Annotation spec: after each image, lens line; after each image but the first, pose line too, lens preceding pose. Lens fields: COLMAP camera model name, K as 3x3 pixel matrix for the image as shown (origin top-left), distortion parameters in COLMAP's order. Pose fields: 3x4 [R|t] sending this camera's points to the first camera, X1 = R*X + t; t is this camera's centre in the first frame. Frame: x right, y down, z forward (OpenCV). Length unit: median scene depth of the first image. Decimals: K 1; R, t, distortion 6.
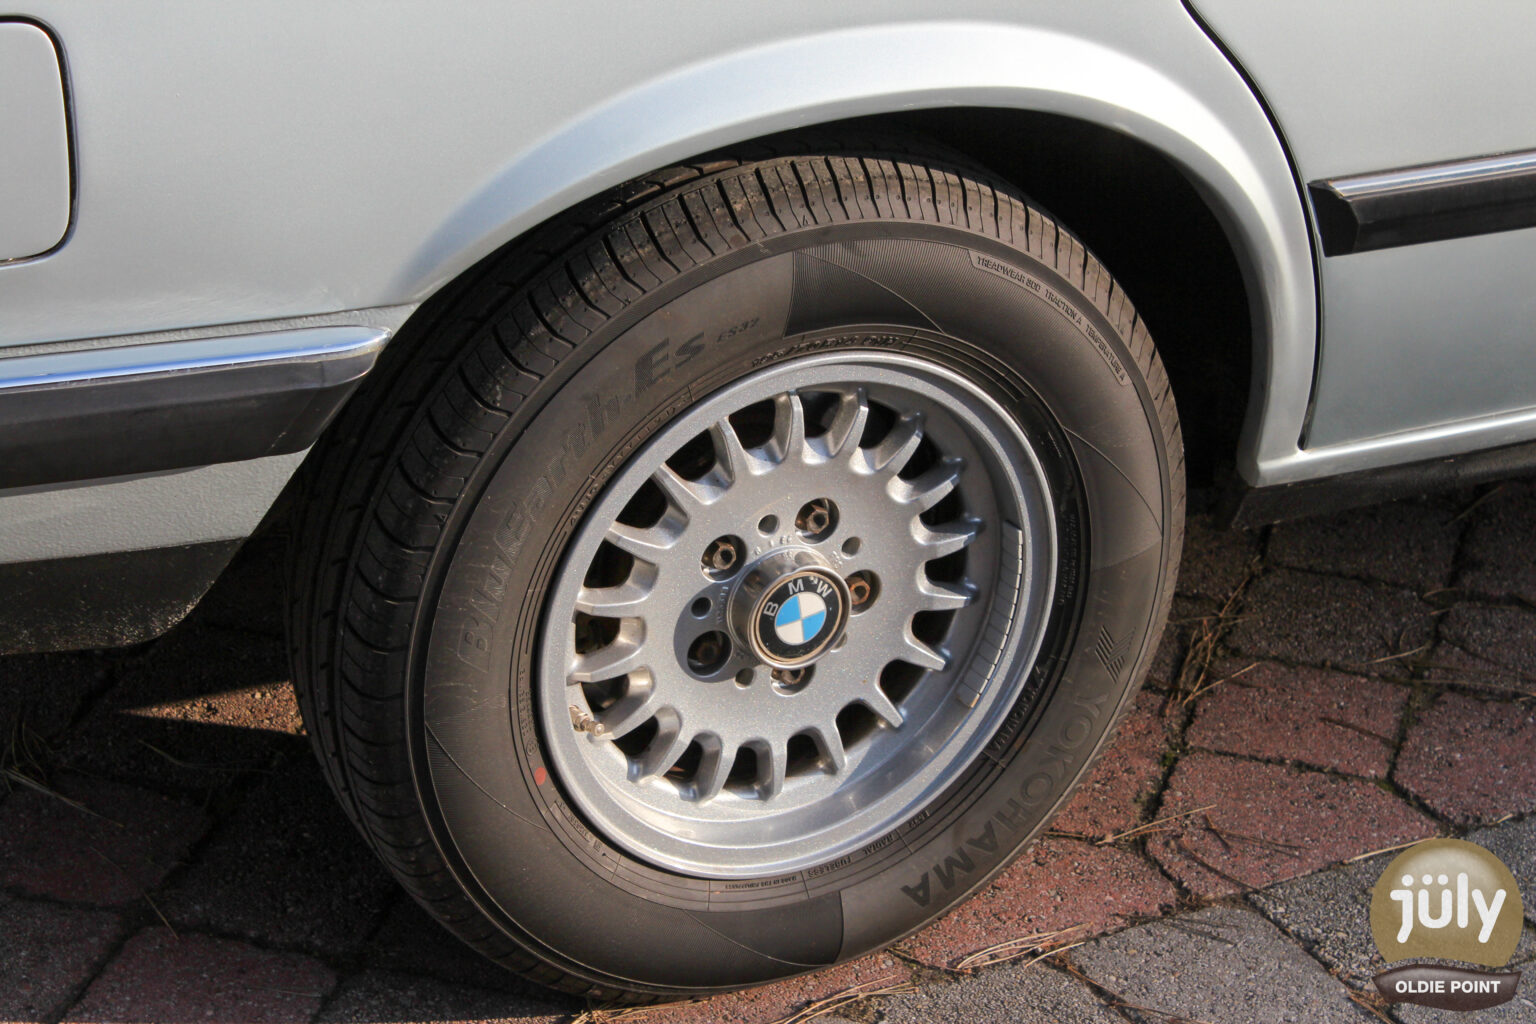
lens RADIAL K [[3662.6, 0, 788.4], [0, 3662.6, 560.2], [0, 0, 1]] dist [0.109358, 0.000000]
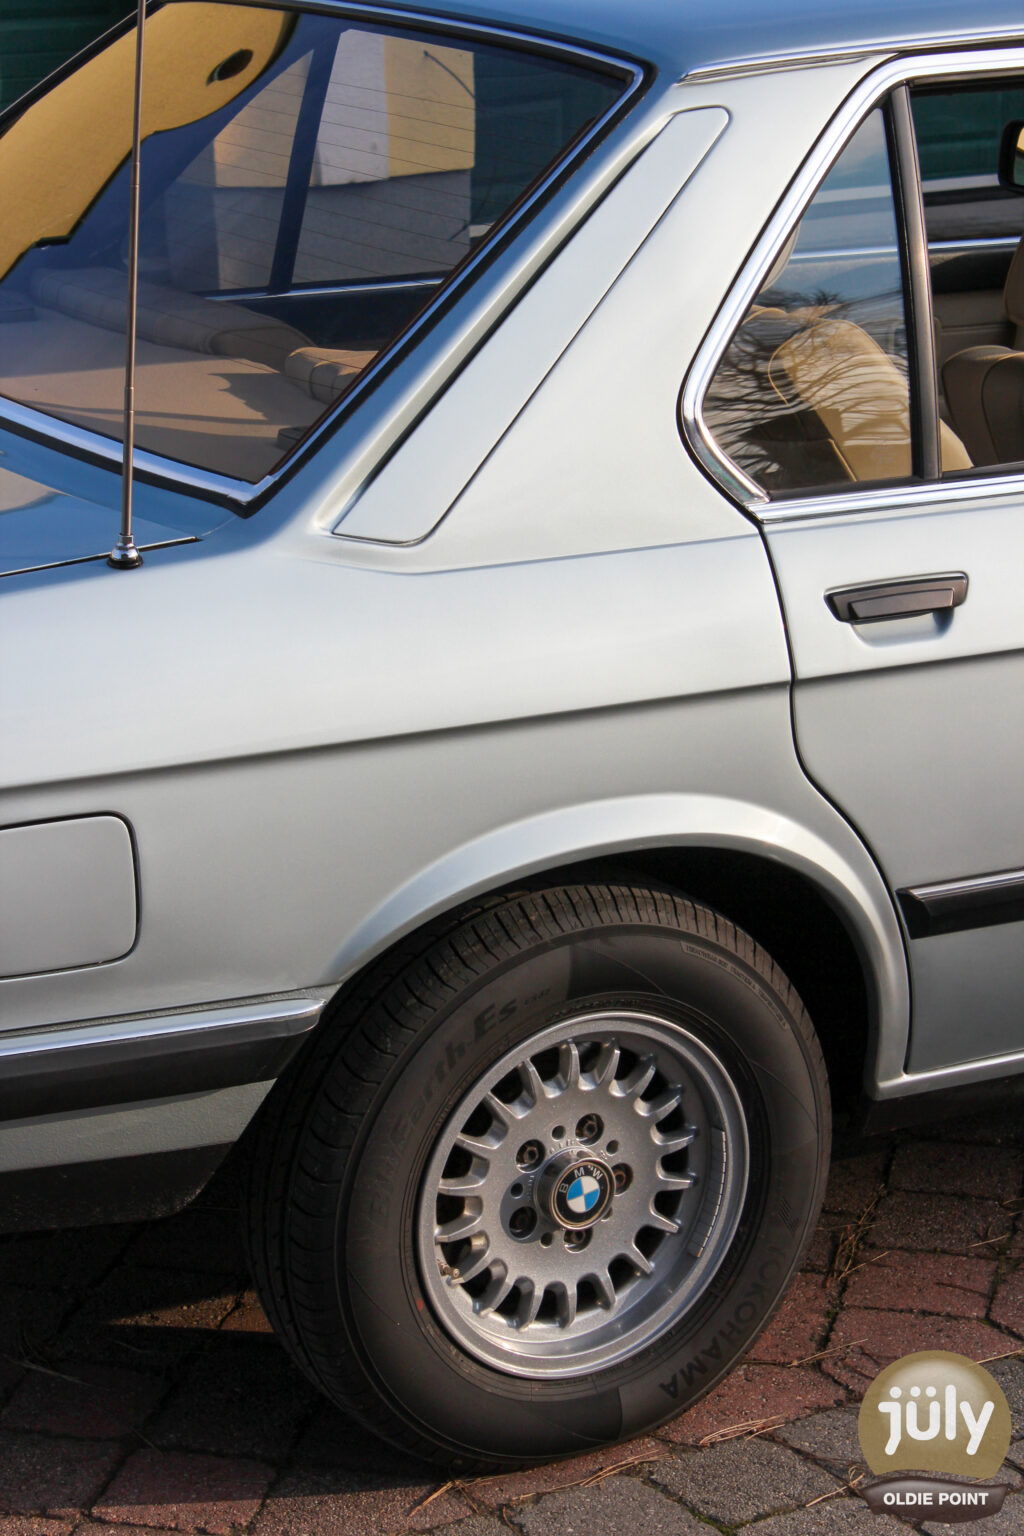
lens RADIAL K [[3662.6, 0, 516.7], [0, 3662.6, 762.2], [0, 0, 1]] dist [0.109358, 0.000000]
pose [[0.997825, -0.052454, 0.039914, -0.072998], [0.058956, 0.981046, -0.184587, 0.115518], [-0.029475, 0.186539, 0.982005, -0.497003]]
